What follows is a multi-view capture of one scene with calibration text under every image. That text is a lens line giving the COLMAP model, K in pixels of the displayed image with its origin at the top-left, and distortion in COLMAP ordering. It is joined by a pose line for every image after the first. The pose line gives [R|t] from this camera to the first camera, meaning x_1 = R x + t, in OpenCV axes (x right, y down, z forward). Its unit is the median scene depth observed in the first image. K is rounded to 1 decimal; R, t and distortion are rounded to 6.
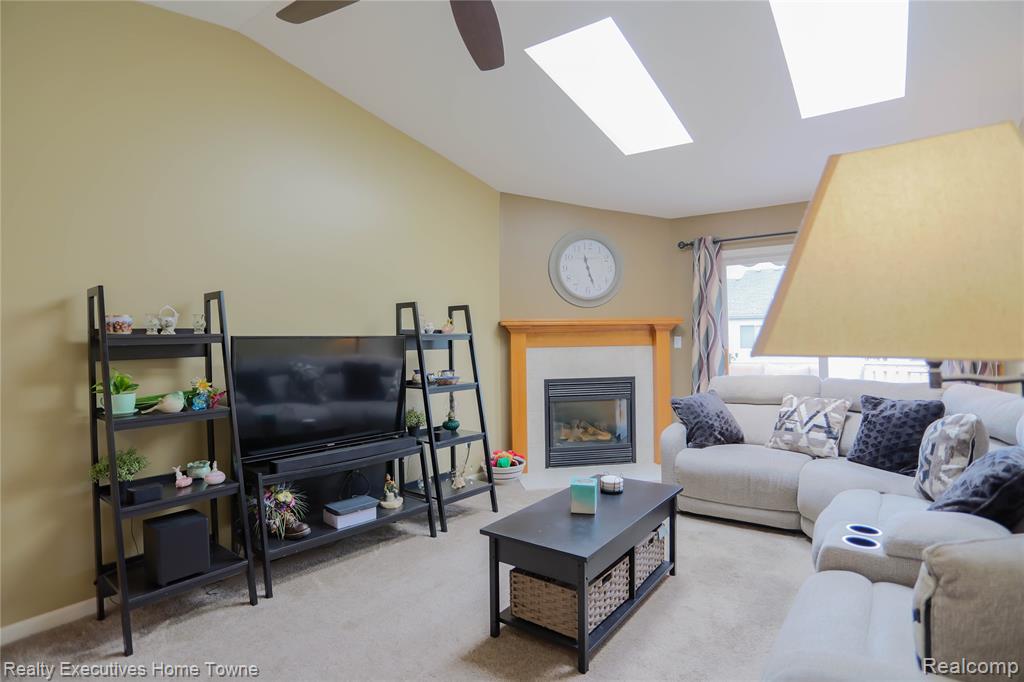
lens RADIAL K [[530.1, 0, 515.9], [0, 530.1, 330.3], [0, 0, 1]] dist [-0.079649, 0.042745]
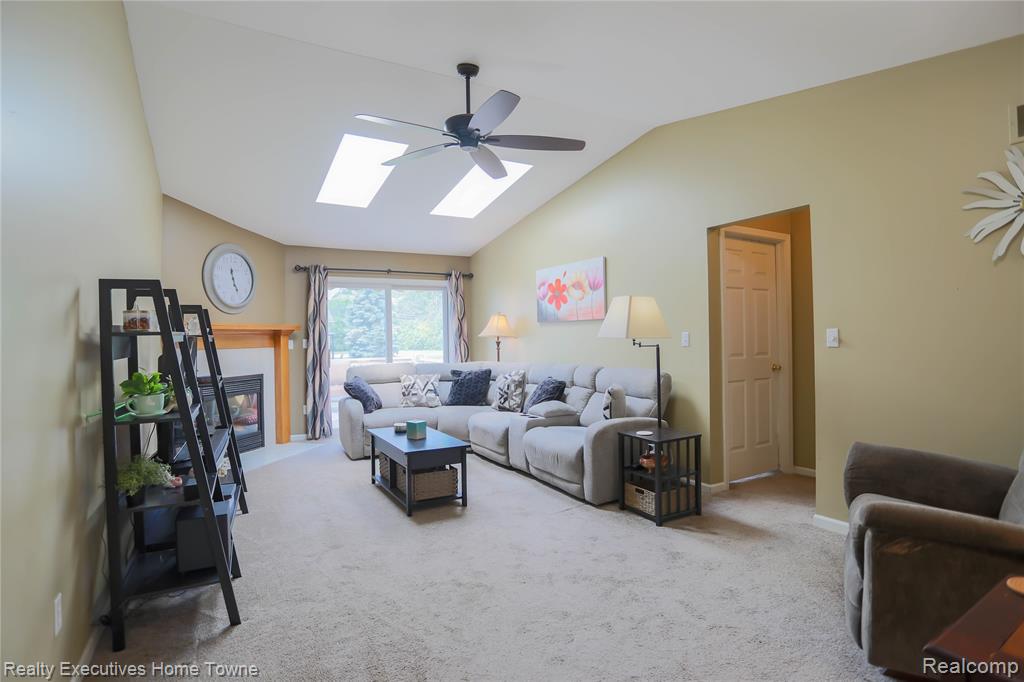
lens RADIAL K [[530.1, 0, 515.9], [0, 530.1, 330.3], [0, 0, 1]] dist [-0.079649, 0.042745]
pose [[0.413128, 0.017117, 0.910512, -0.875499], [-0.002490, 0.999841, -0.017666, 0.013622], [-0.910670, 0.005031, 0.413105, -0.003710]]
